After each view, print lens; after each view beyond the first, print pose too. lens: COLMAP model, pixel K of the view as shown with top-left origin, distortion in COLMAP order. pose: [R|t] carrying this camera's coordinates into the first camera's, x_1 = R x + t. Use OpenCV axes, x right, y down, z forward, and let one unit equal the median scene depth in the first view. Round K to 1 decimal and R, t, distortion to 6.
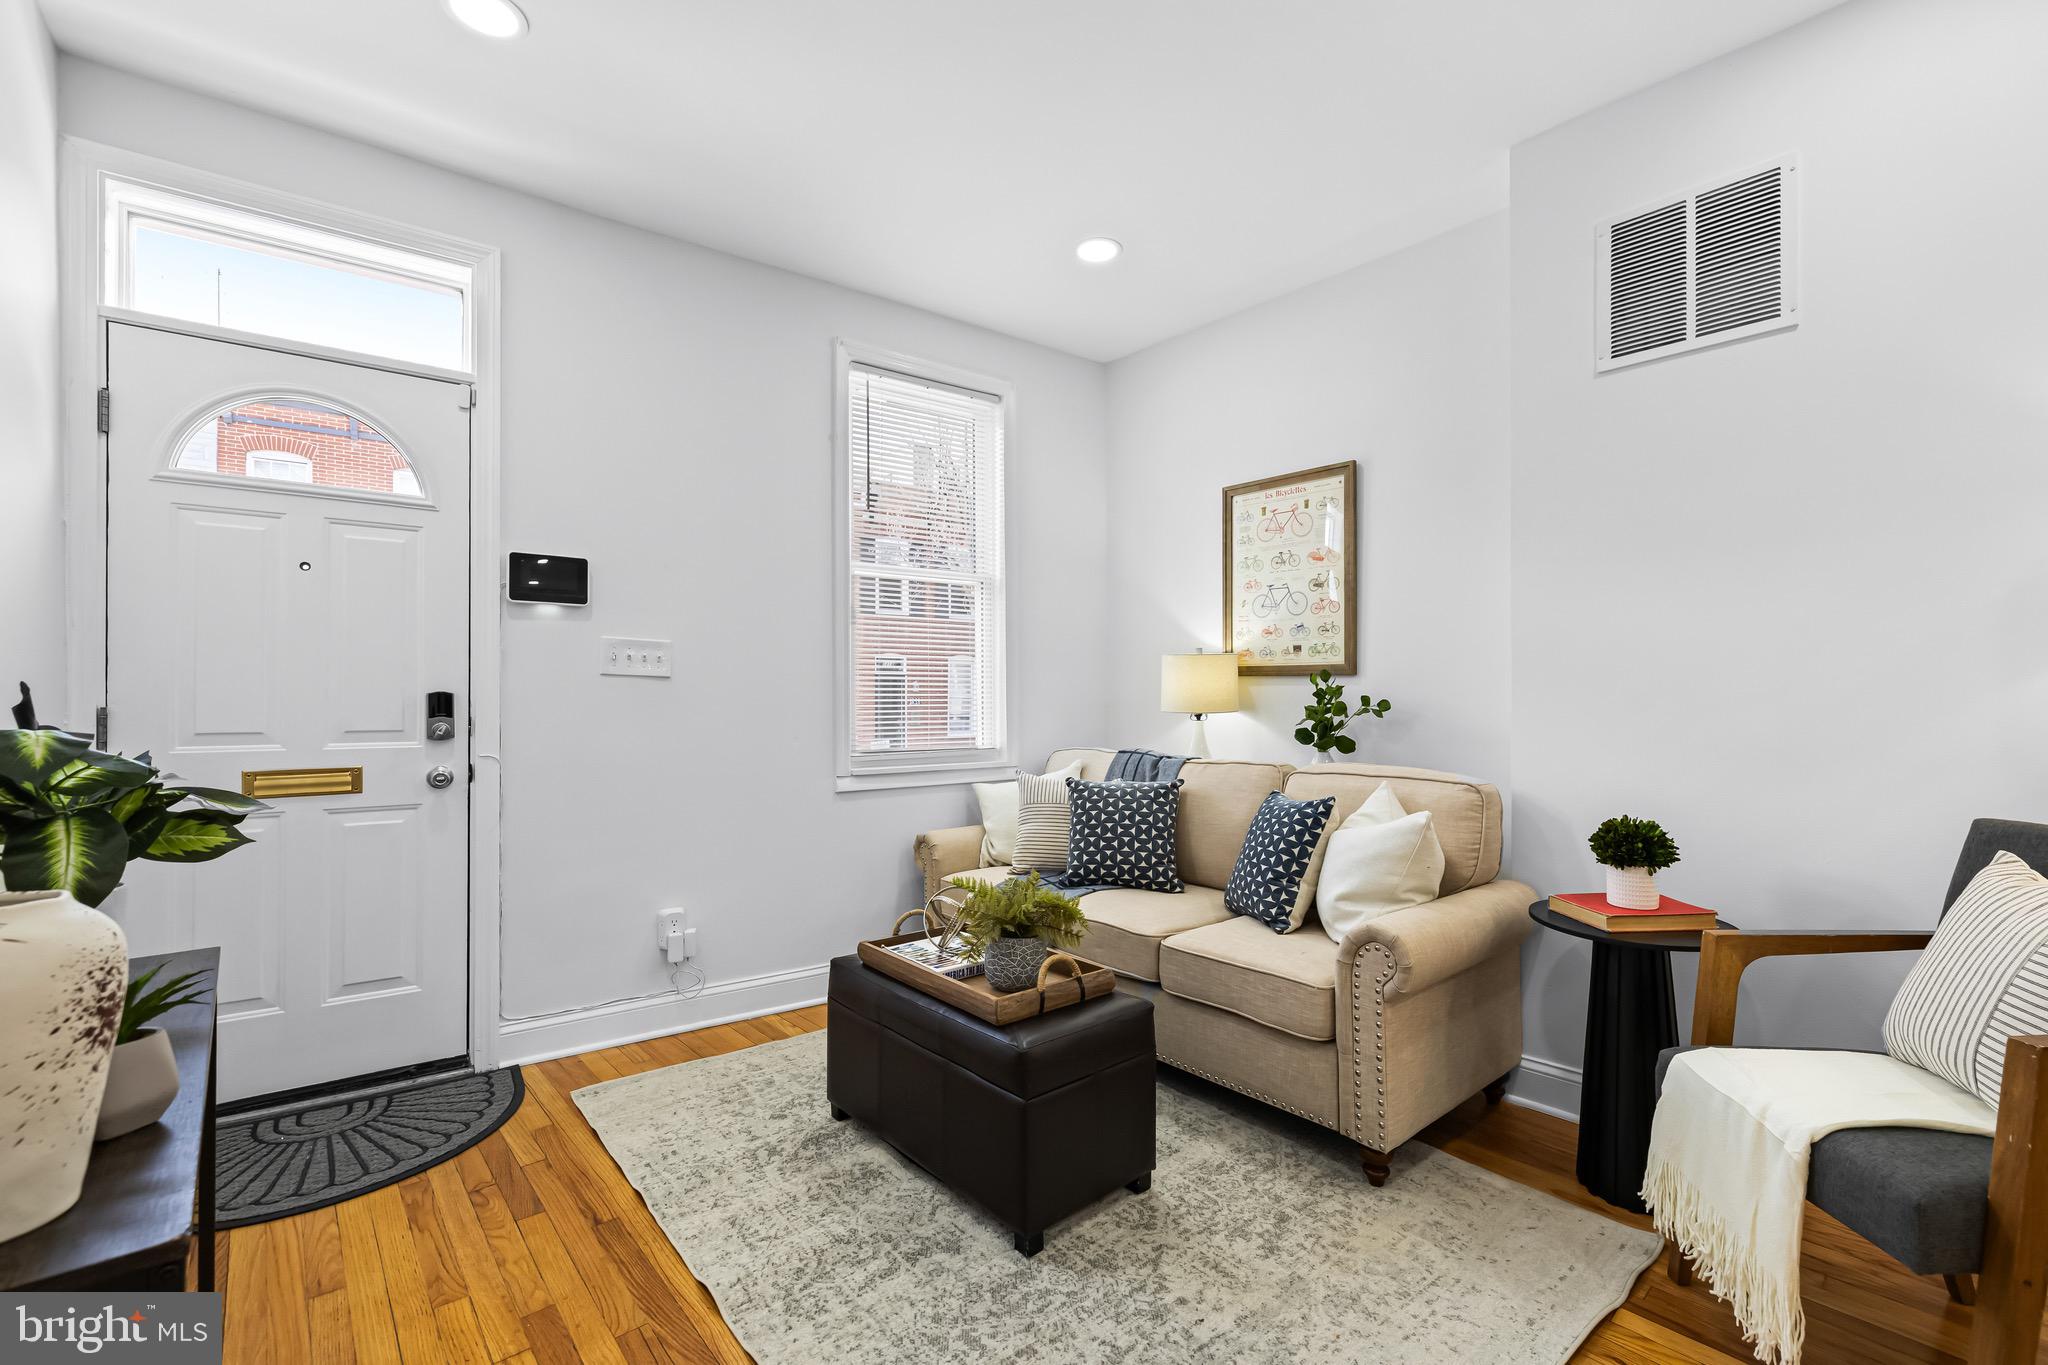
lens RADIAL K [[872.7, 0, 1027.7], [0, 872.7, 697.3], [0, 0, 1]] dist [-0.000913, 0.000240]
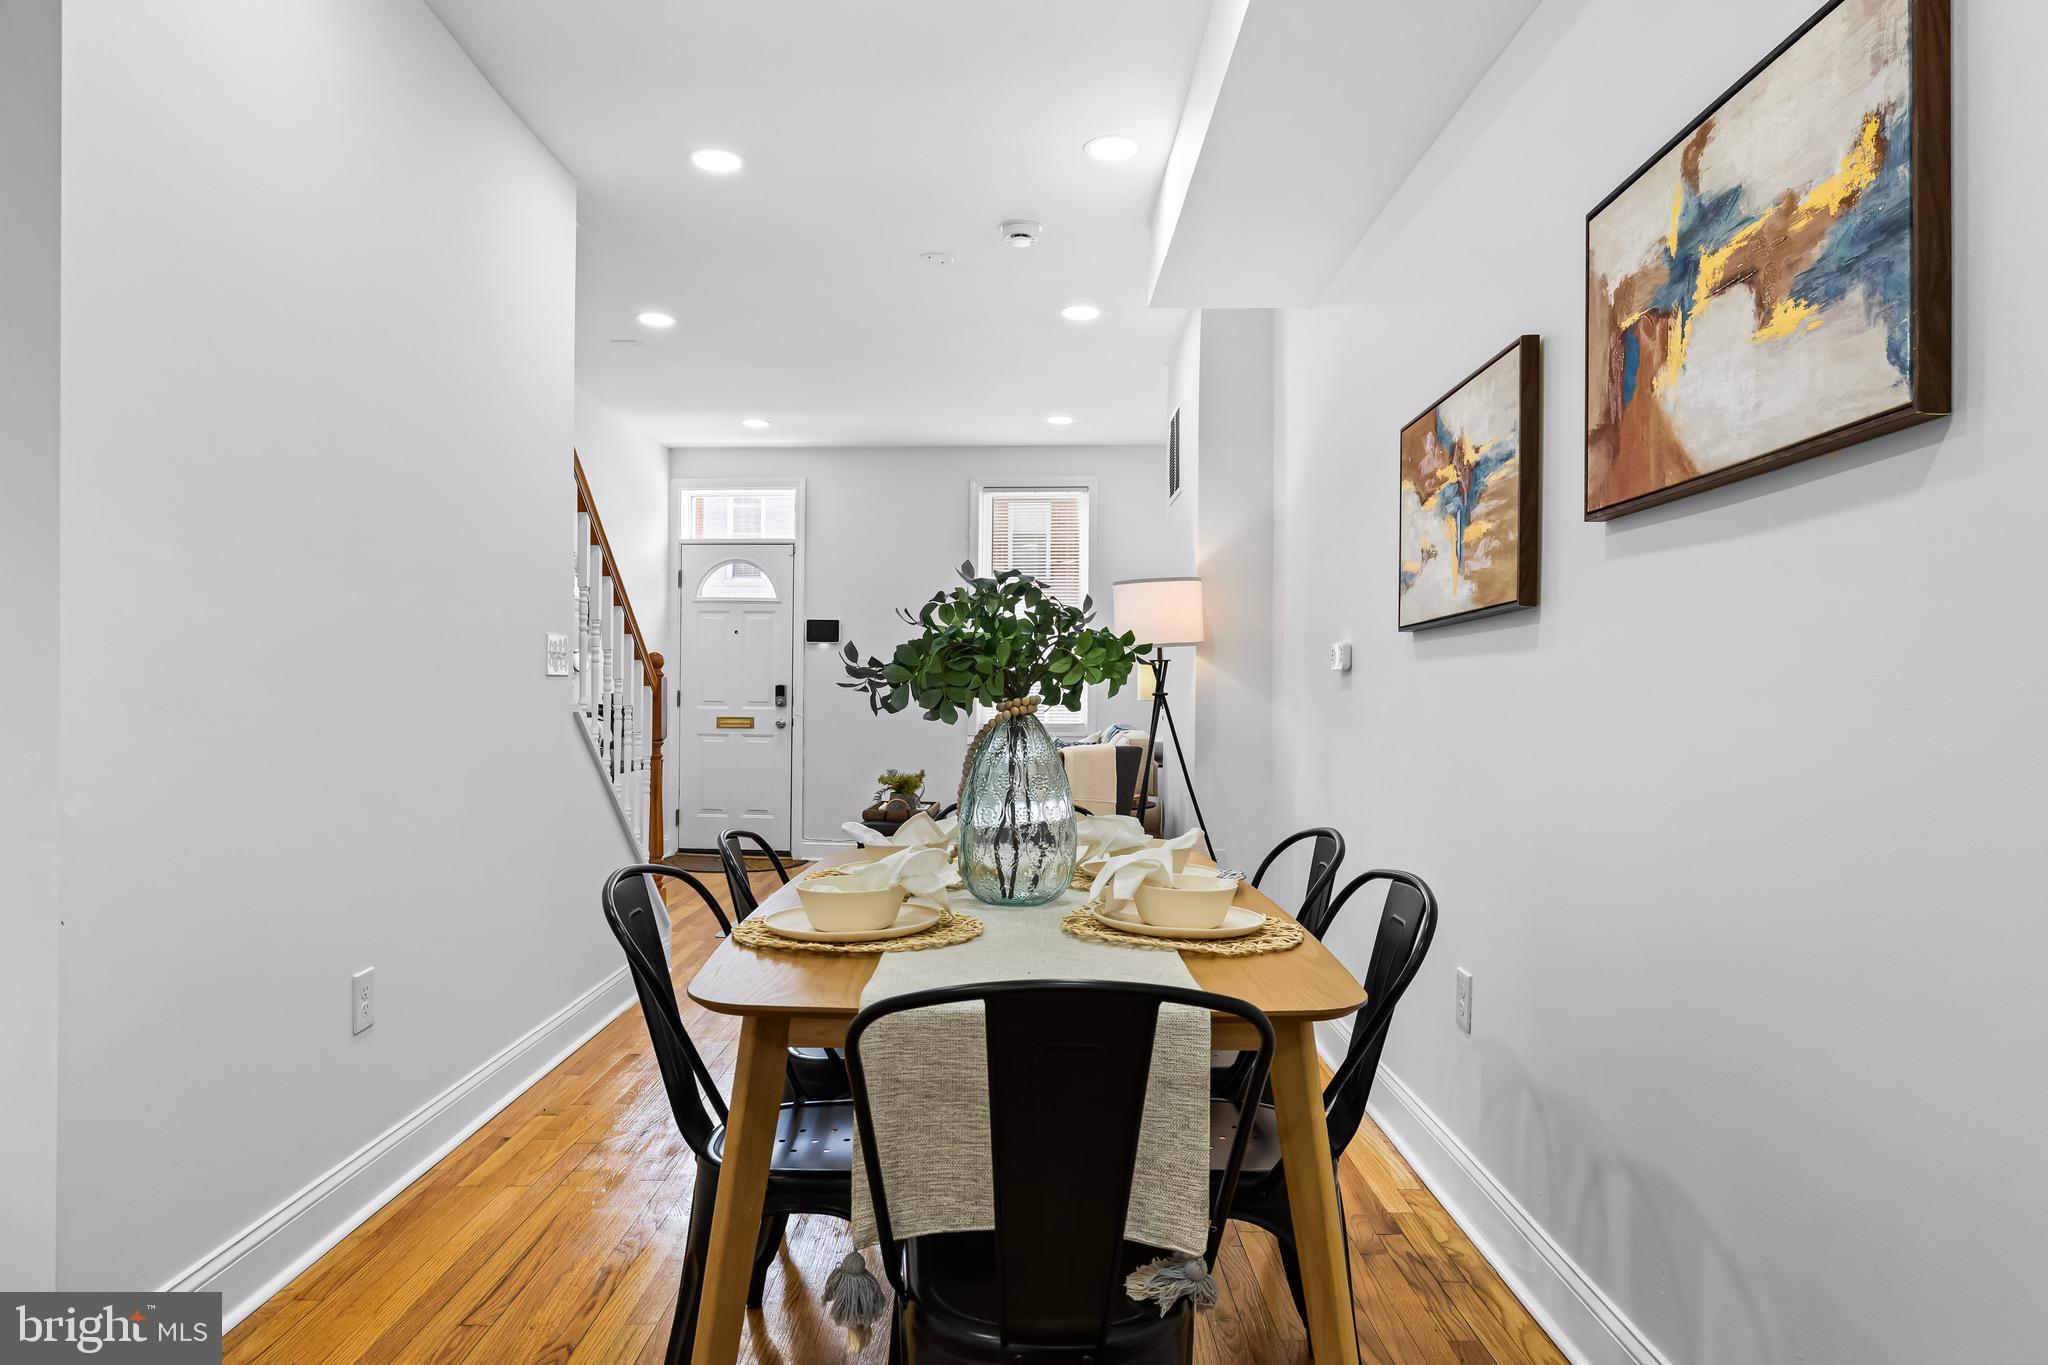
lens RADIAL K [[1236.9, 0, 1024.0], [0, 1236.9, 682.5], [0, 0, 1]] dist [-0.001622, -0.000082]
pose [[0.748741, 0.001777, -0.662861, 1.861279], [-0.006797, 0.999964, -0.004996, -0.000868], [0.662828, 0.008246, 0.748726, -0.939385]]
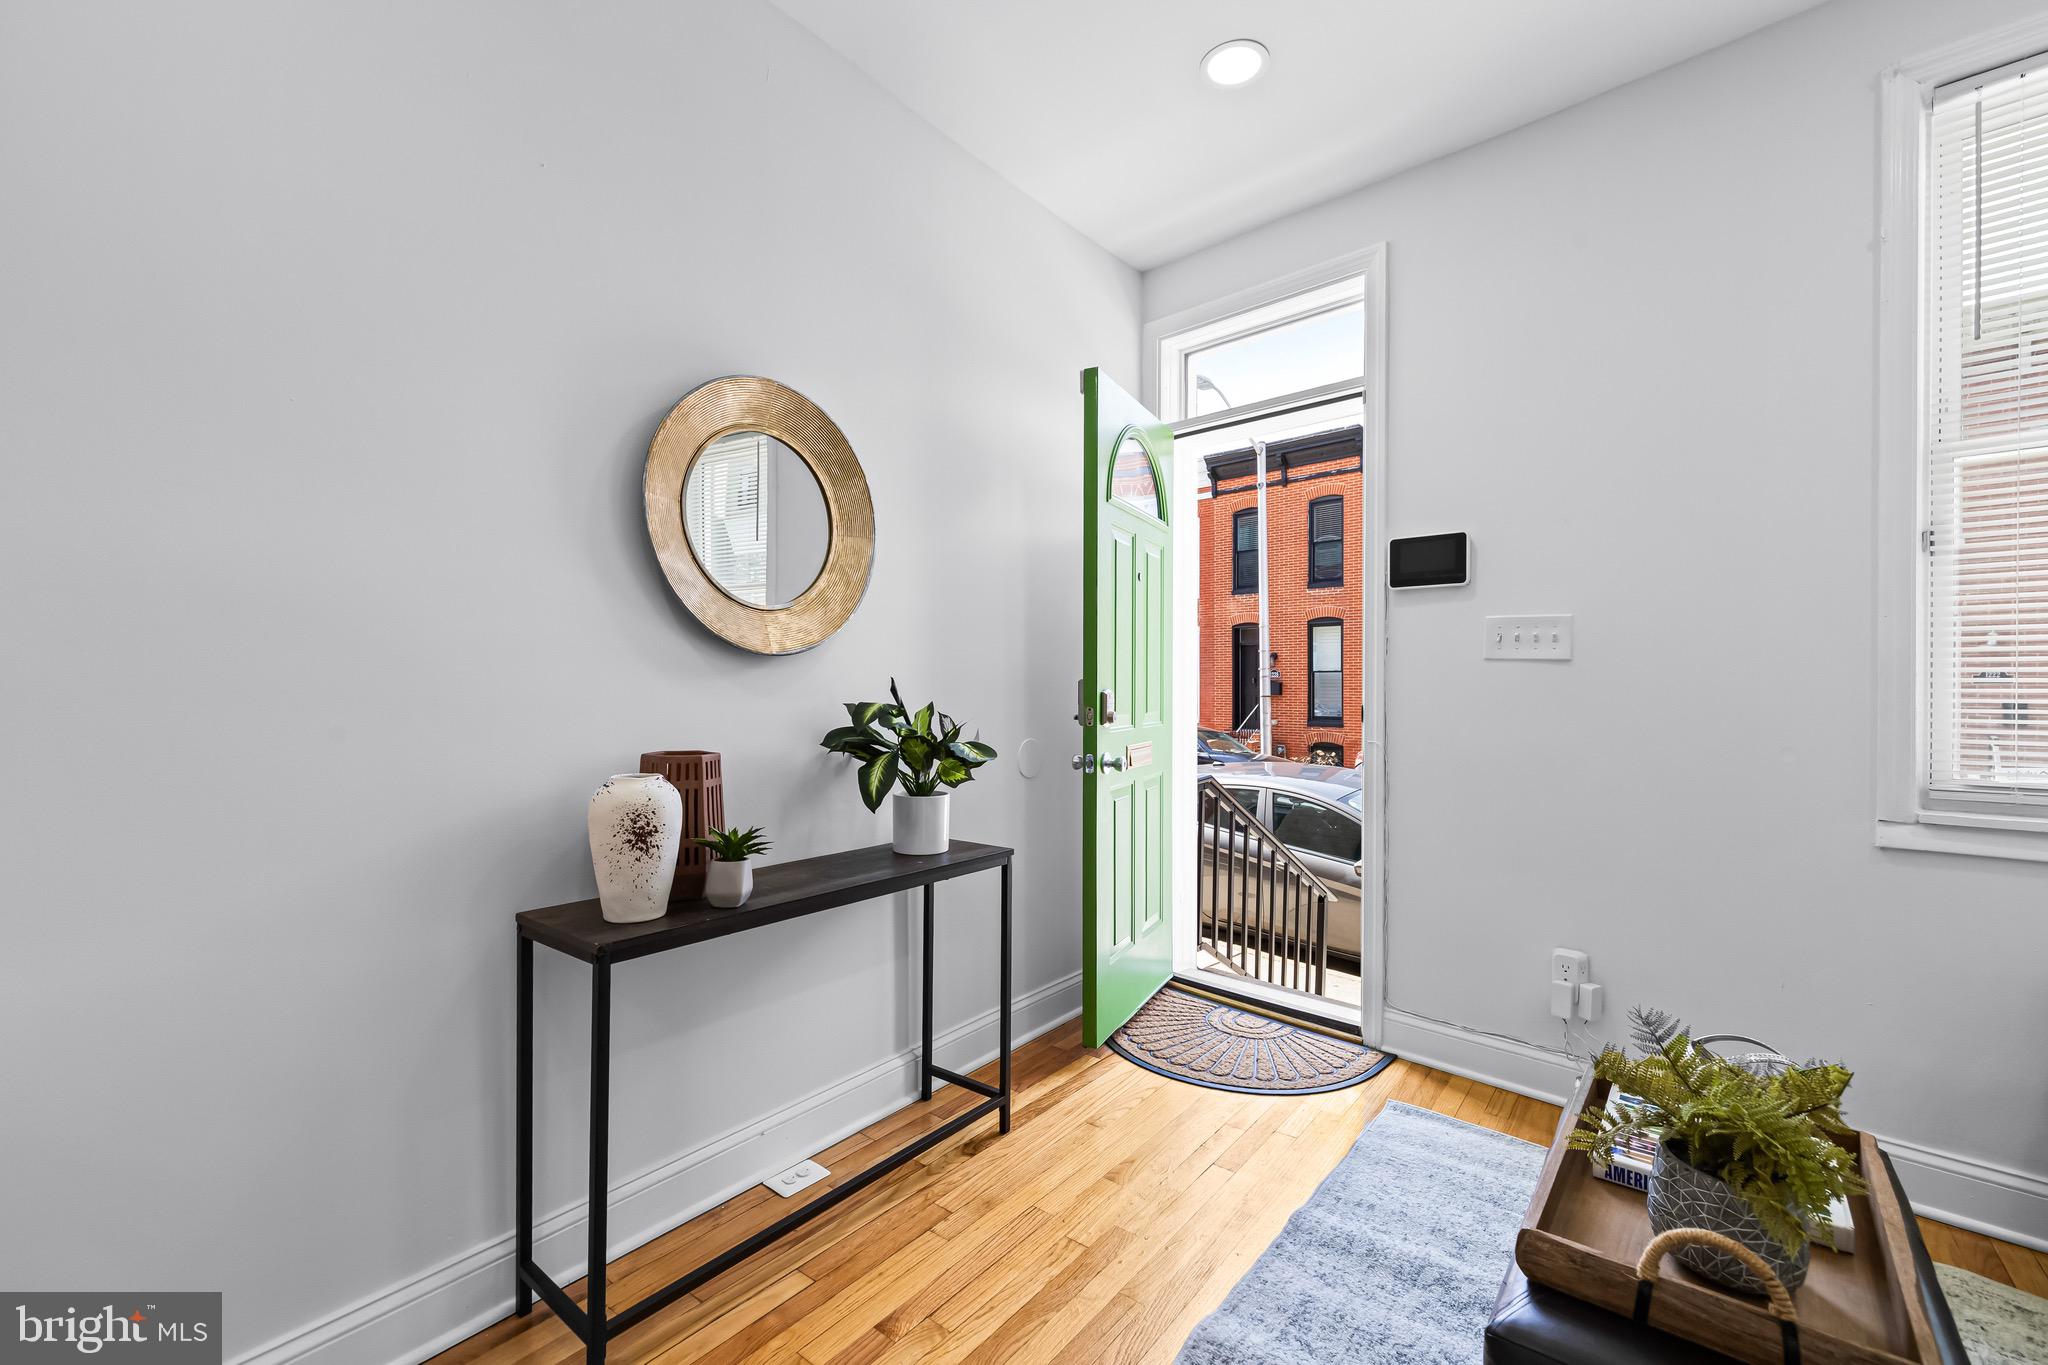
lens RADIAL K [[866.2, 0, 1020.9], [0, 866.2, 690.8], [0, 0, 1]] dist [-0.001489, 0.000244]
pose [[0.180921, 0.005606, -0.983482, 0.315811], [0.000417, 0.999983, 0.005777, 0.000256], [0.983497, -0.001456, 0.180916, 0.413471]]
